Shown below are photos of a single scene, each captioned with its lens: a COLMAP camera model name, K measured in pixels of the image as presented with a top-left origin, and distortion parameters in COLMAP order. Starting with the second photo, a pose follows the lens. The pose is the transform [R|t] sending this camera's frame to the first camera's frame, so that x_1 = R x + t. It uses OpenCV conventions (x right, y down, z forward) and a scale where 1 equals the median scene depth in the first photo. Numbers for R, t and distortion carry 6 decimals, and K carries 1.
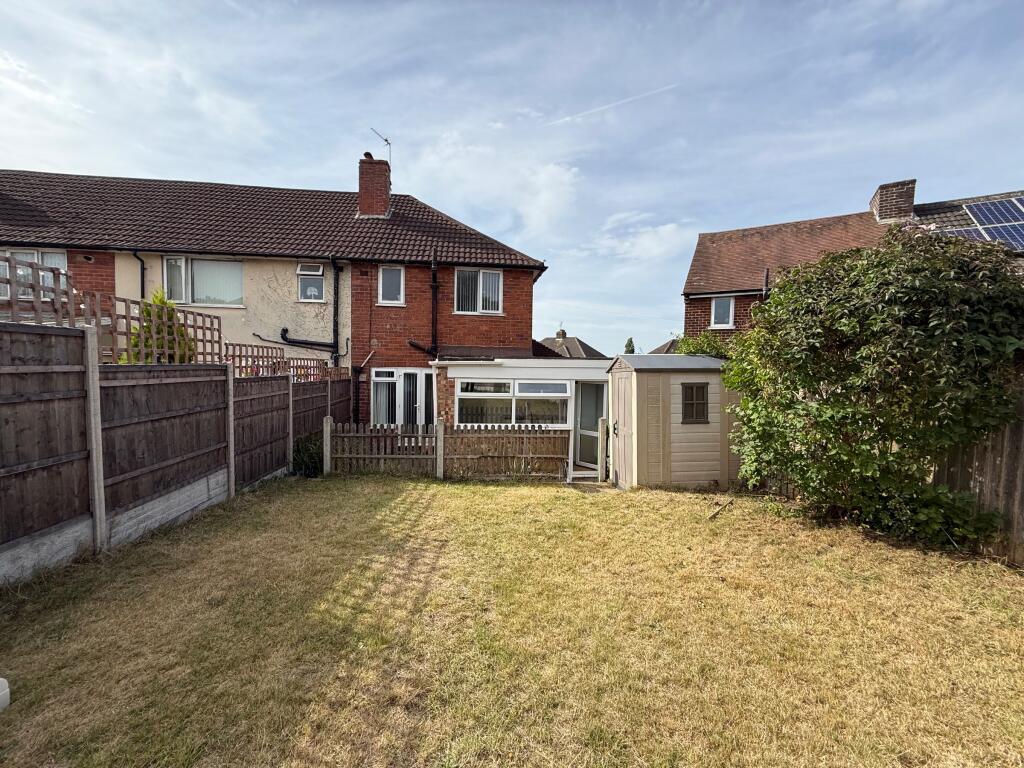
lens RADIAL K [[409.3, 0, 514.6], [0, 409.3, 386.2], [0, 0, 1]] dist [0.001398, -0.000050]
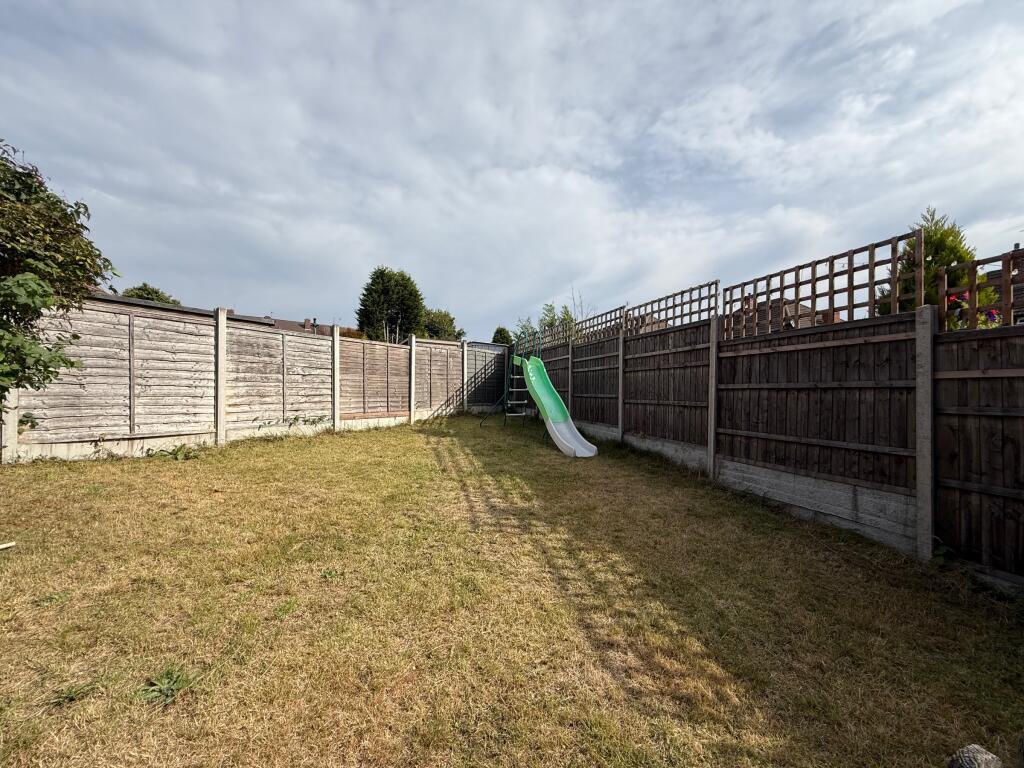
lens RADIAL K [[409.3, 0, 514.6], [0, 409.3, 386.2], [0, 0, 1]] dist [0.001398, -0.000050]
pose [[-0.982748, -0.019267, -0.183943, -0.084203], [-0.025841, 0.999108, 0.033411, 0.056380], [0.183135, 0.037588, -0.982369, 1.863101]]
